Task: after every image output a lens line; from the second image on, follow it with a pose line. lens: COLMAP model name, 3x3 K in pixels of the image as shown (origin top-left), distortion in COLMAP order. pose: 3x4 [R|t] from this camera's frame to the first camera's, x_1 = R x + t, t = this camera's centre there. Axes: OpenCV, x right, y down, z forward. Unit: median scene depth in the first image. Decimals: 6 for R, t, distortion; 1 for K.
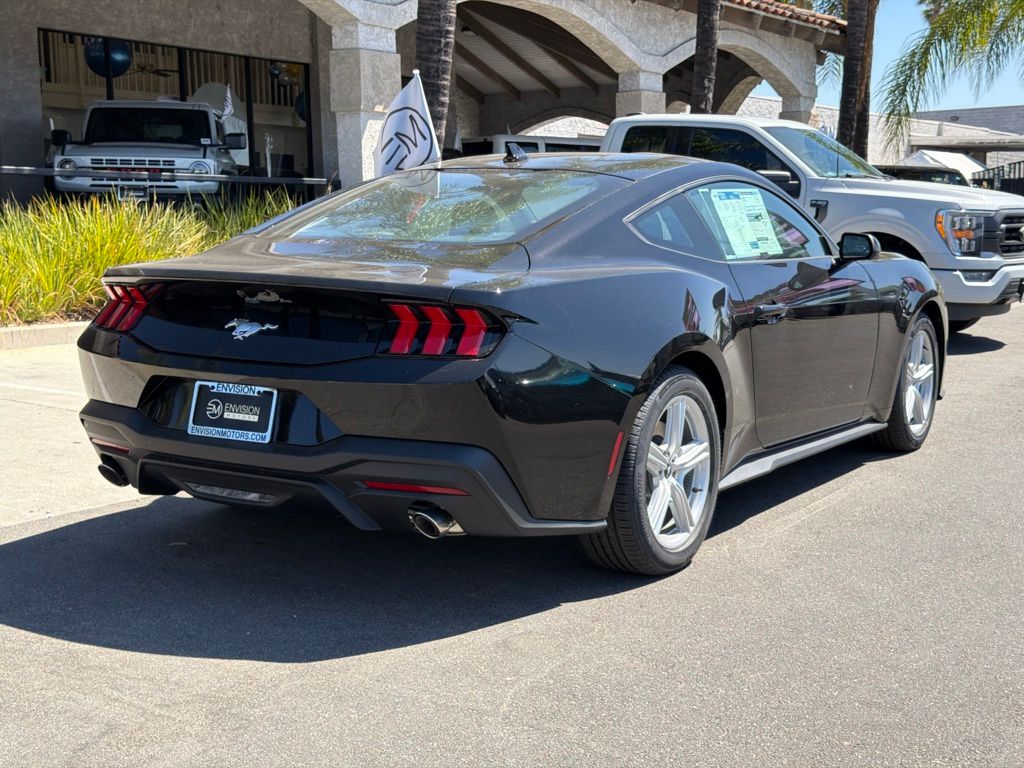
lens RADIAL K [[1647.3, 0, 512.0], [0, 1647.3, 384.0], [0, 0, 1]] dist [0.268971, -0.864508]
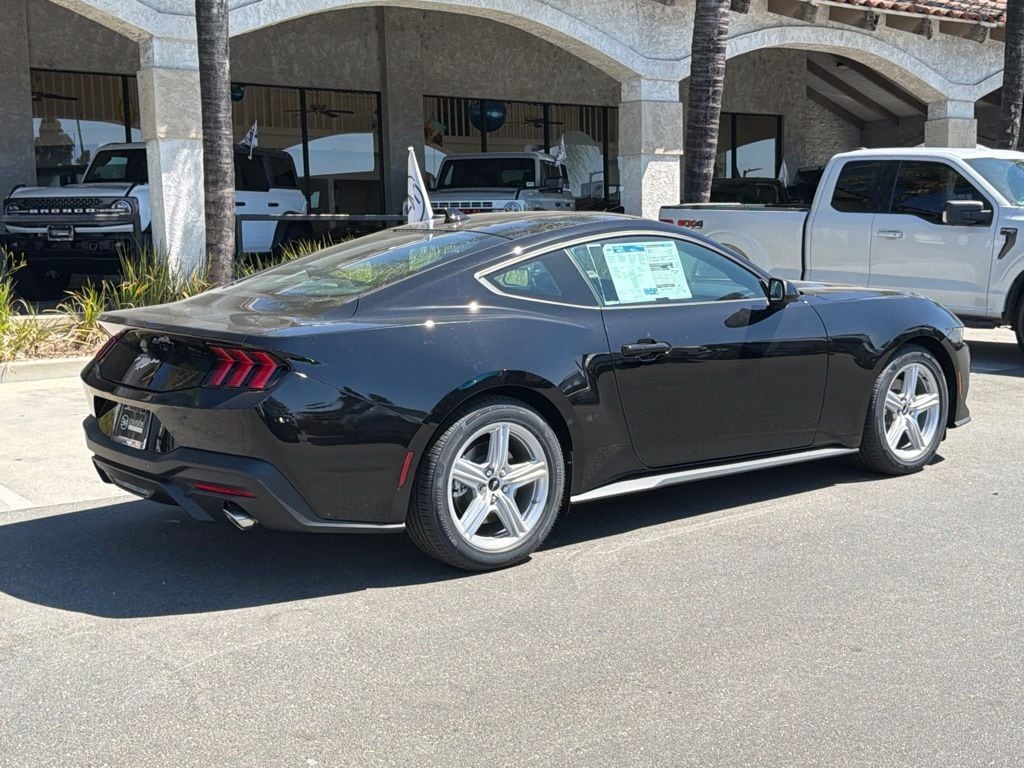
lens RADIAL K [[1481.1, 0, 512.0], [0, 1481.1, 384.0], [0, 0, 1]] dist [0.252289, -0.787064]
pose [[0.923647, 0.025090, -0.382422, 0.227473], [-0.022185, 0.999682, 0.012004, -0.014861], [0.382602, -0.002604, 0.923910, 0.004278]]
